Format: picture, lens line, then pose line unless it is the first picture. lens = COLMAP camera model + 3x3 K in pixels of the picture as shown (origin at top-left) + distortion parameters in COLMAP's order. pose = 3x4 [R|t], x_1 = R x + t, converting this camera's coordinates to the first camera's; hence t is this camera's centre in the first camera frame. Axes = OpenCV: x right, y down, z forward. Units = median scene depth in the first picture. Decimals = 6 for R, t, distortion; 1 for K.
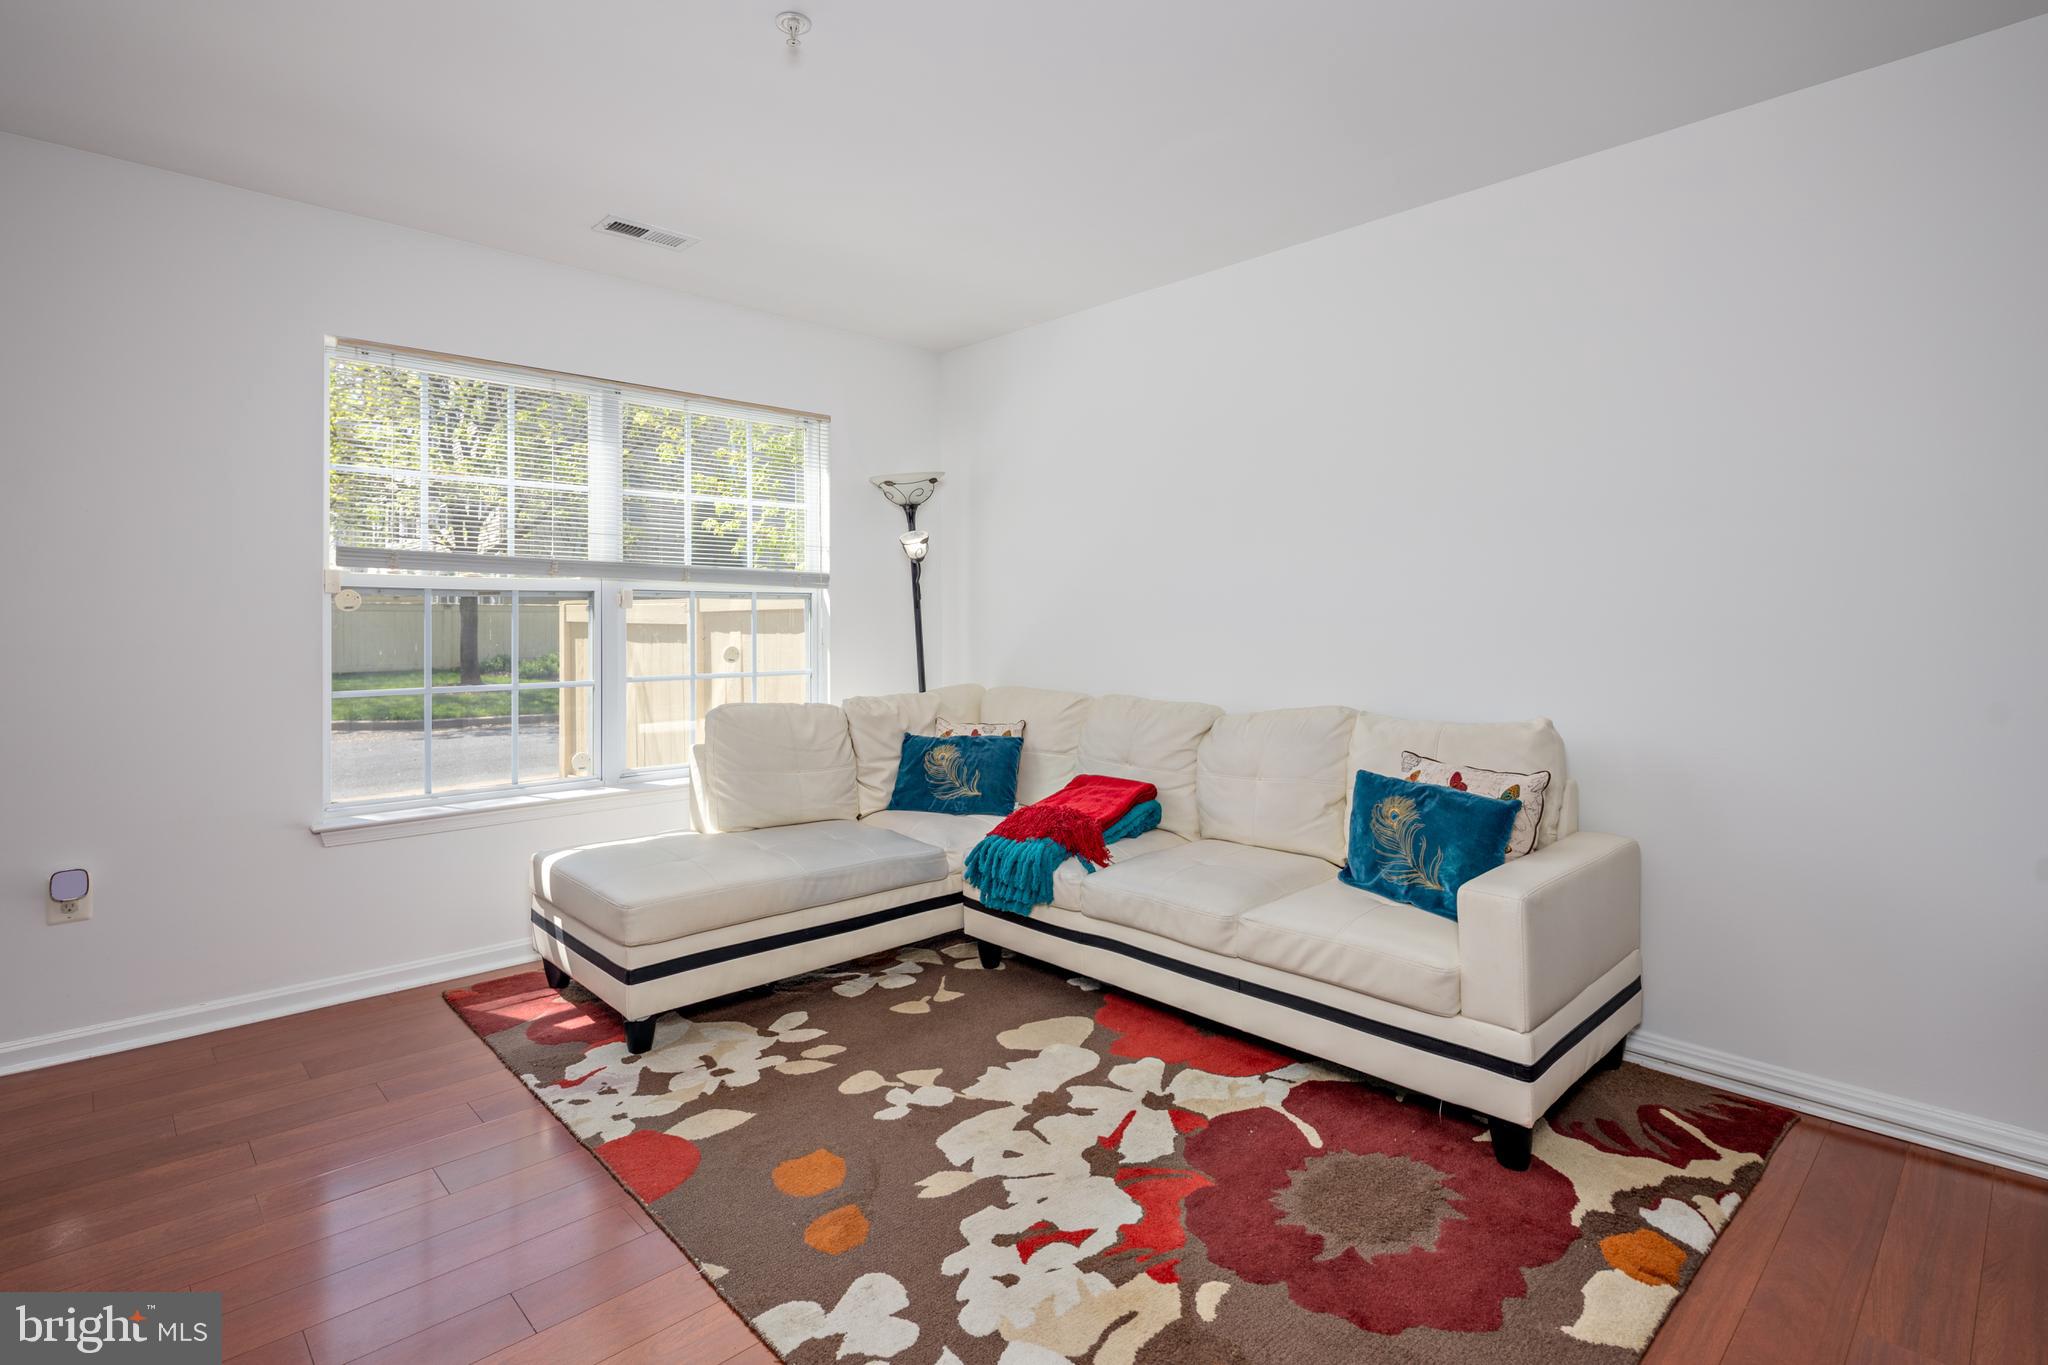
lens RADIAL K [[994.9, 0, 1004.8], [0, 994.9, 616.3], [0, 0, 1]] dist [0.000869, -0.003432]
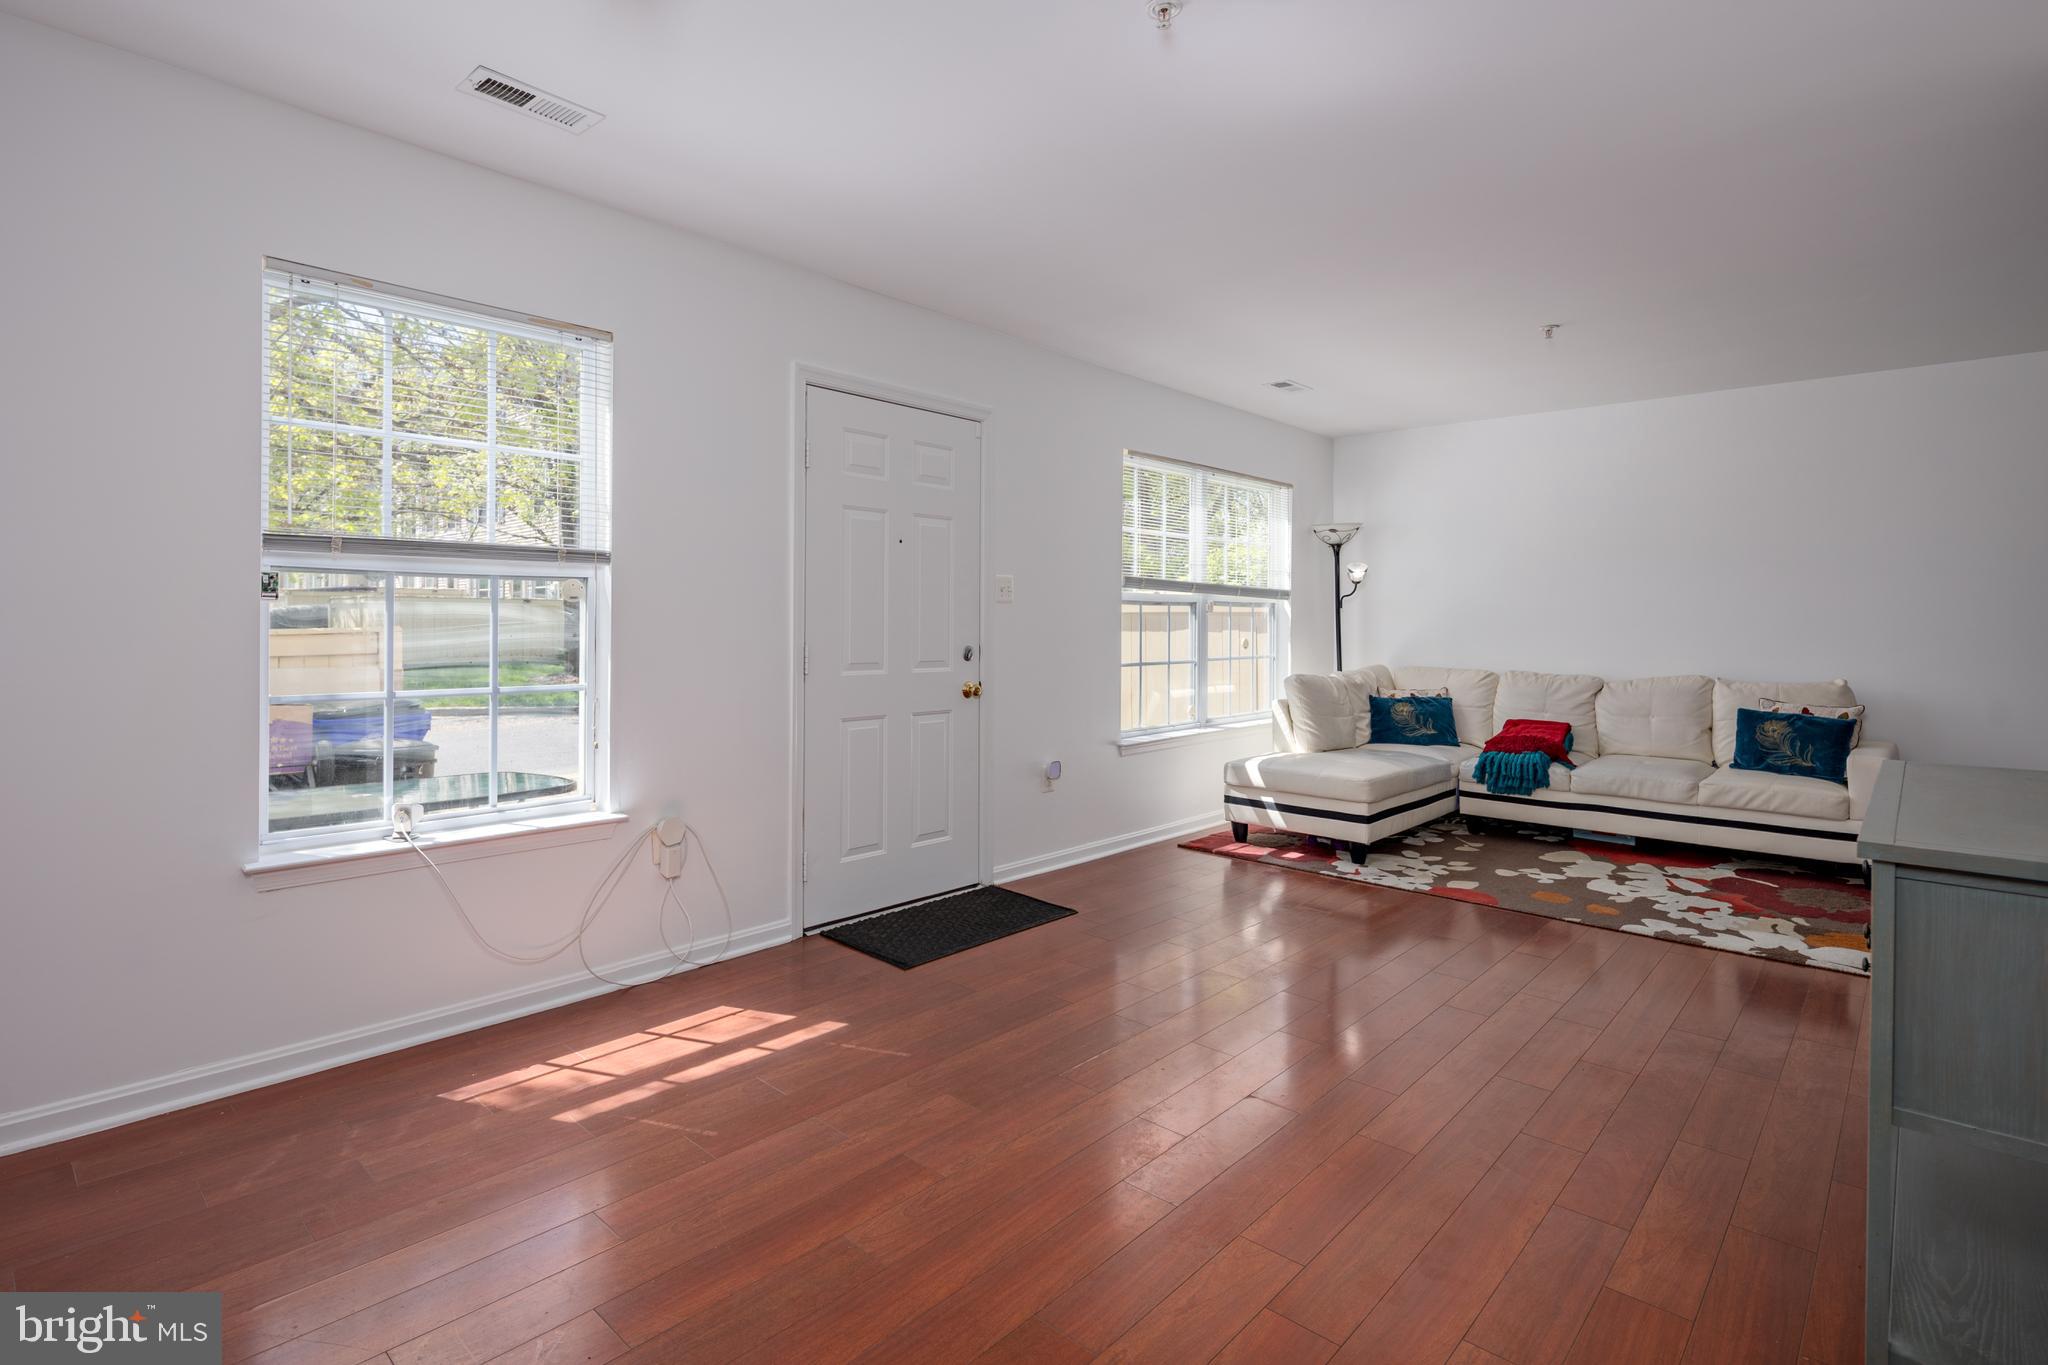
lens RADIAL K [[994.9, 0, 1008.7], [0, 994.9, 612.1], [0, 0, 1]] dist [0.000869, -0.003432]
pose [[0.997150, 0.010883, 0.074650, -0.872644], [-0.010543, 0.999932, -0.004951, 0.002183], [-0.074699, 0.004150, 0.997198, -0.558321]]
